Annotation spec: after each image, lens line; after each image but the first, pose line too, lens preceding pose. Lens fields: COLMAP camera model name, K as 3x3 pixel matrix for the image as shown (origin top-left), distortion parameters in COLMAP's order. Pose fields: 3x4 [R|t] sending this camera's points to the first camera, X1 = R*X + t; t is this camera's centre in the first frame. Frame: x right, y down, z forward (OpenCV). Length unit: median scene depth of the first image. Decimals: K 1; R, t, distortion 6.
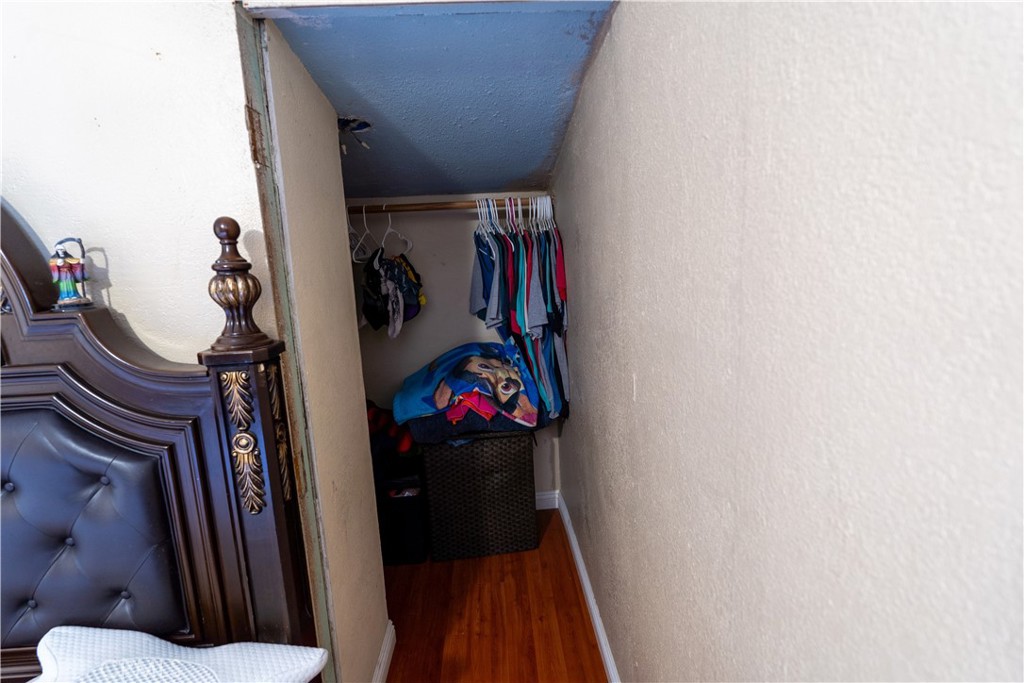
lens RADIAL K [[556.4, 0, 512.6], [0, 556.4, 342.9], [0, 0, 1]] dist [-0.004065, -0.000263]
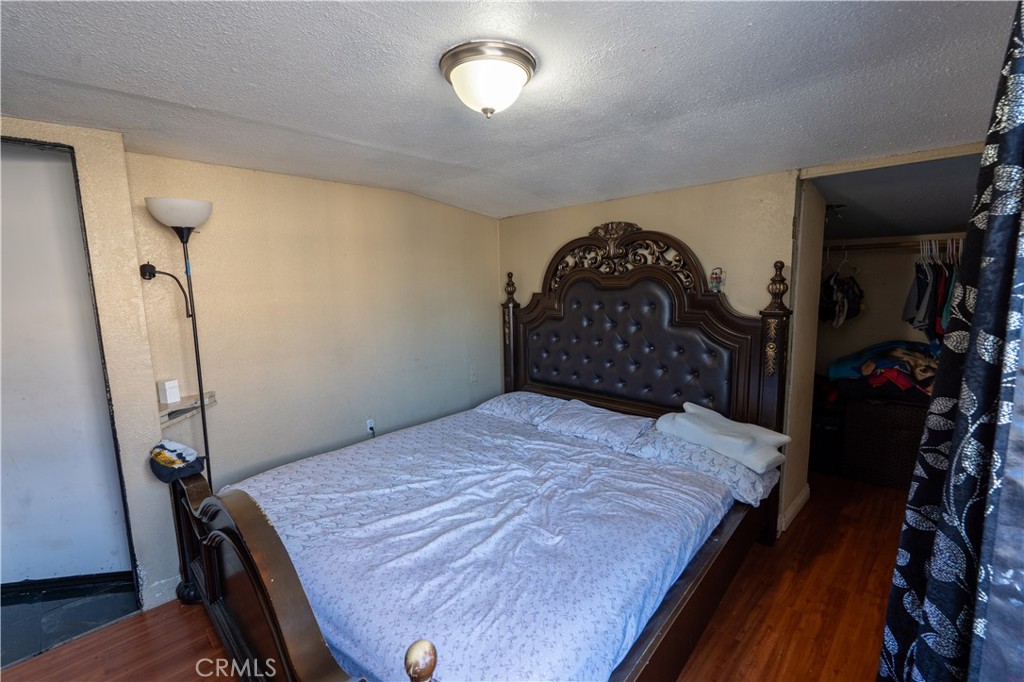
lens RADIAL K [[447.5, 0, 514.6], [0, 447.5, 341.6], [0, 0, 1]] dist [-0.003194, -0.000133]
pose [[0.681699, 0.133237, -0.719399, 0.088127], [-0.136617, 0.989165, 0.053742, 0.089561], [0.718765, 0.061646, 0.692515, -0.571727]]
